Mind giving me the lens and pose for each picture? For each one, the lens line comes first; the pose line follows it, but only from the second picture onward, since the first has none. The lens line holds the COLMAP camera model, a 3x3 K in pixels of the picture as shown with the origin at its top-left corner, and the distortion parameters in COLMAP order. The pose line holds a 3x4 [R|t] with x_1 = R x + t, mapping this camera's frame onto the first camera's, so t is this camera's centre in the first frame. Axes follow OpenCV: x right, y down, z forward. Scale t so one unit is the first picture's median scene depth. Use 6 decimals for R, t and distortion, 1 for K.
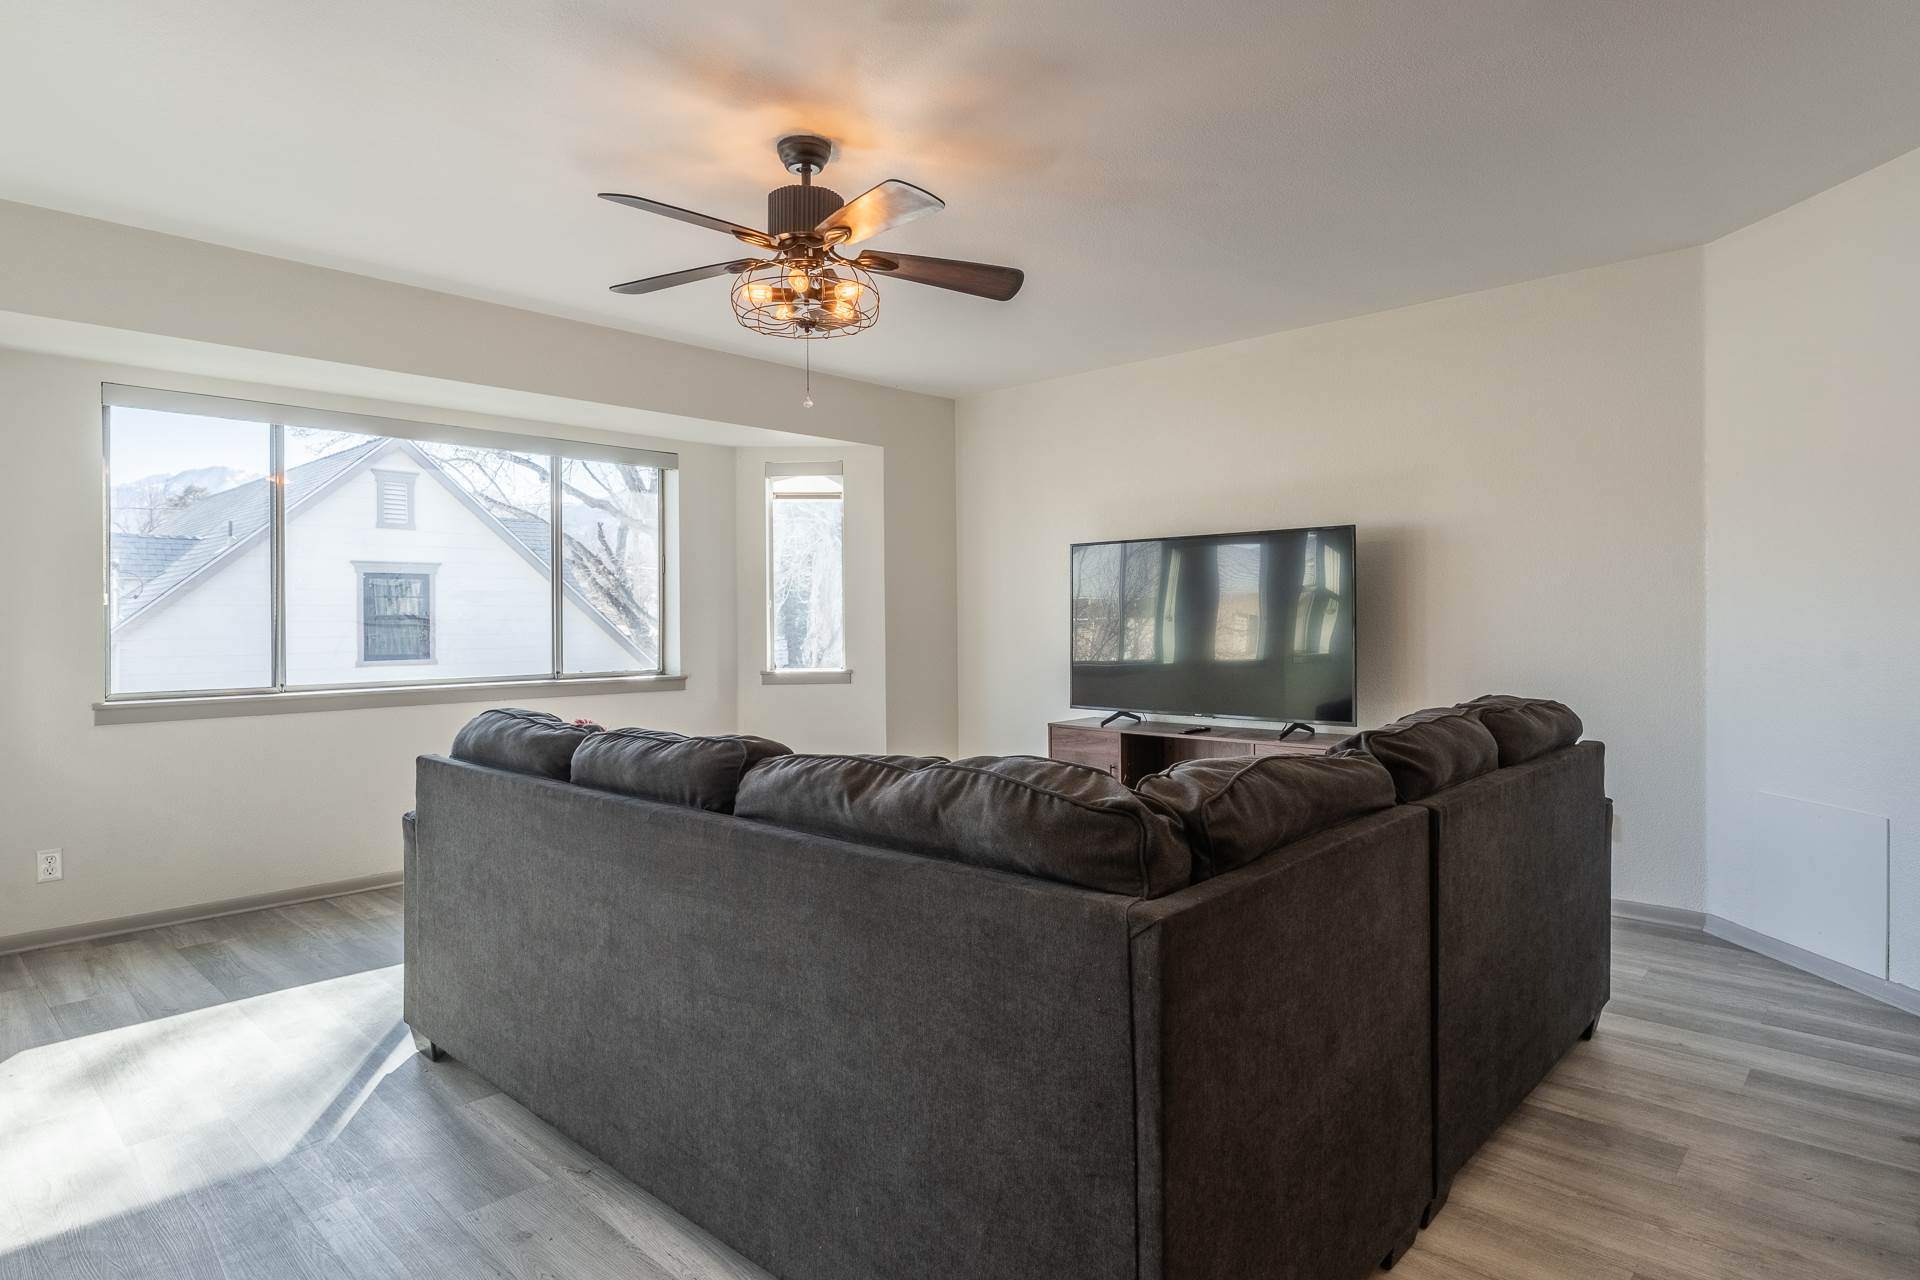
lens RADIAL K [[1064.5, 0, 959.2], [0, 1064.5, 622.5], [0, 0, 1]] dist [0.001134, 0.000226]
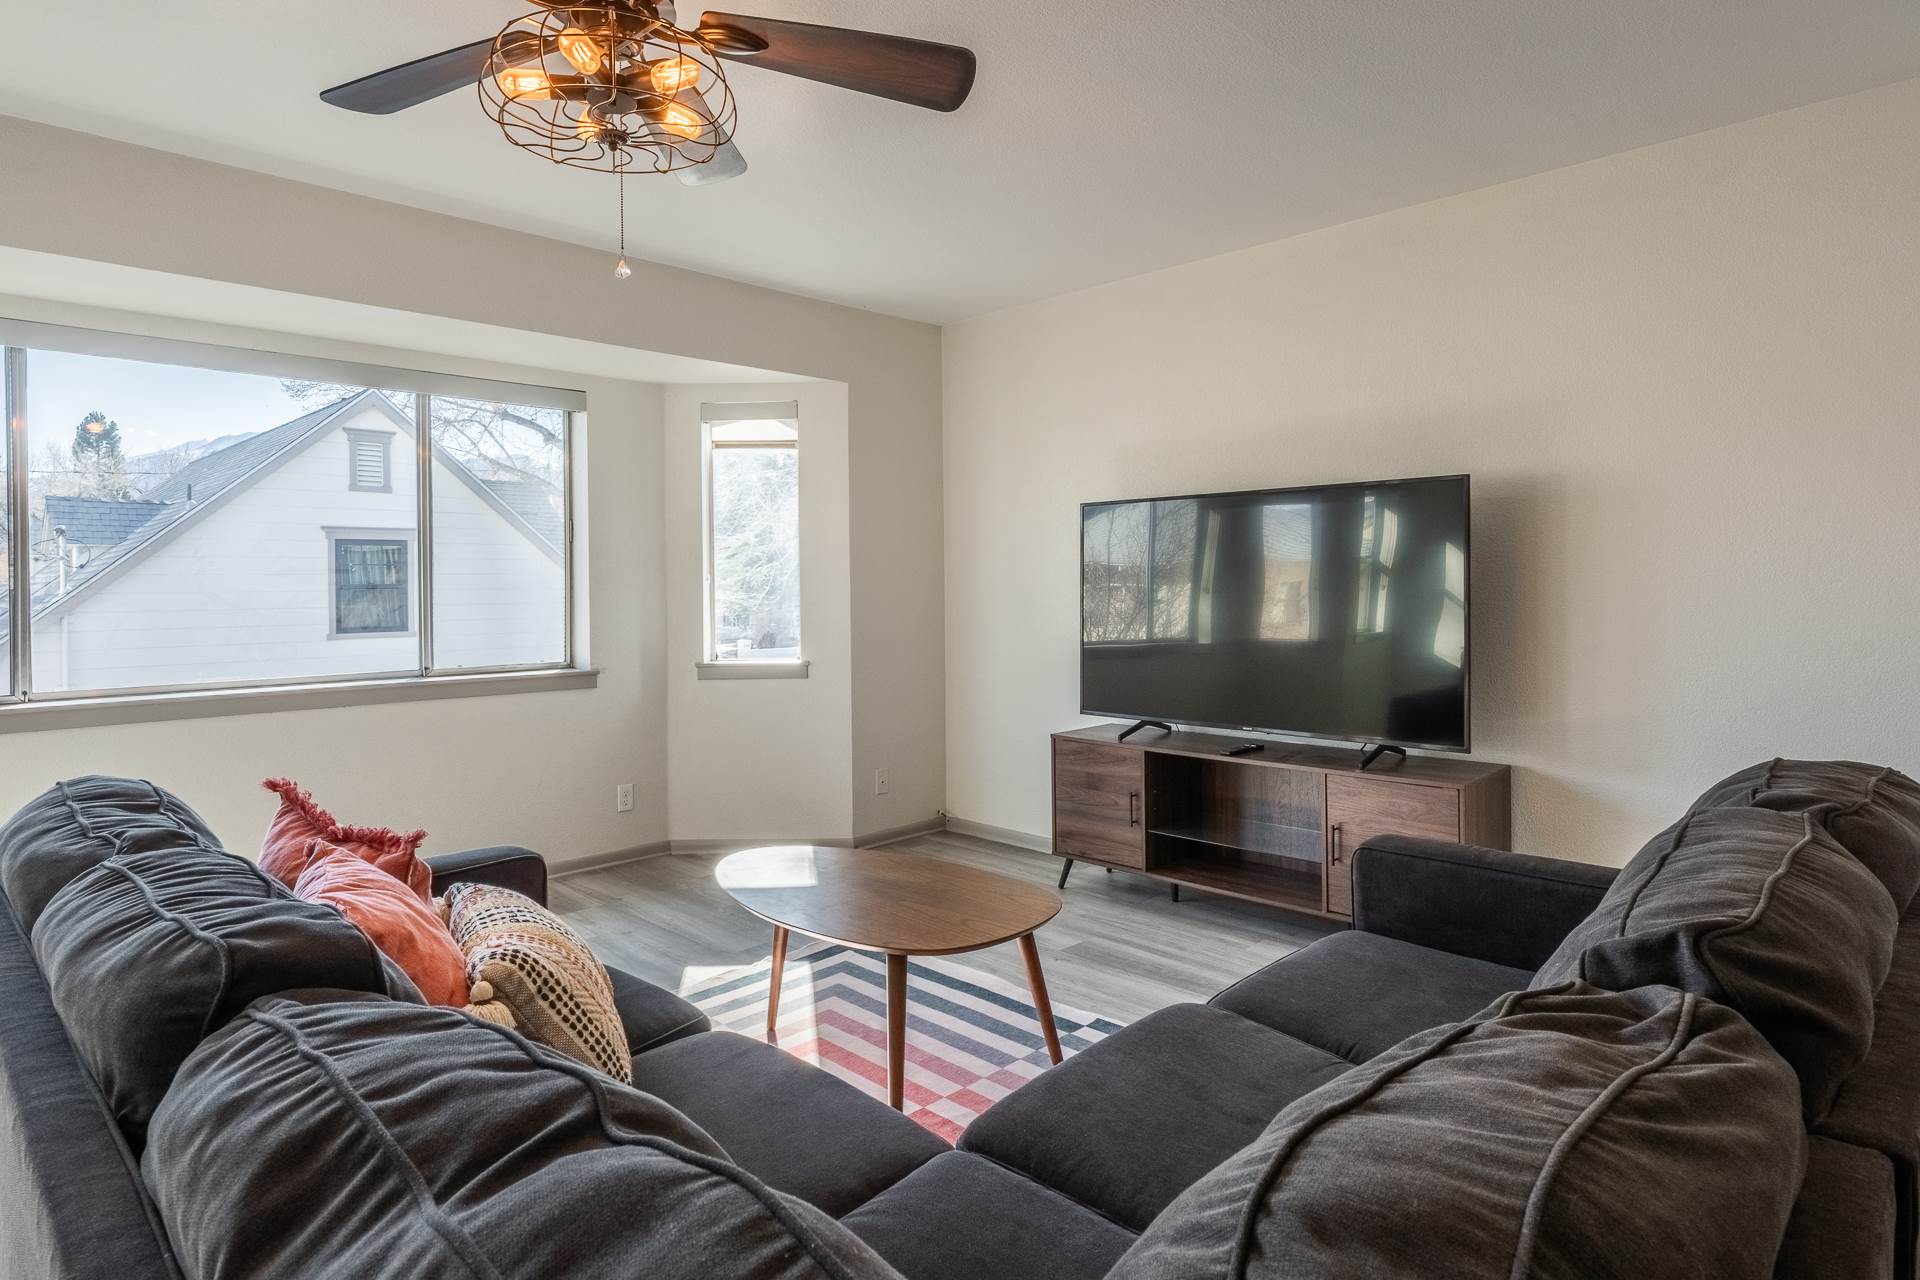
lens RADIAL K [[1074.5, 0, 961.0], [0, 1074.5, 586.0], [0, 0, 1]] dist [-0.001355, -0.000430]
pose [[0.999640, -0.000854, -0.026815, 0.035224], [0.000837, 0.999999, -0.000647, -0.011837], [0.026816, 0.000624, 0.999640, 0.195464]]
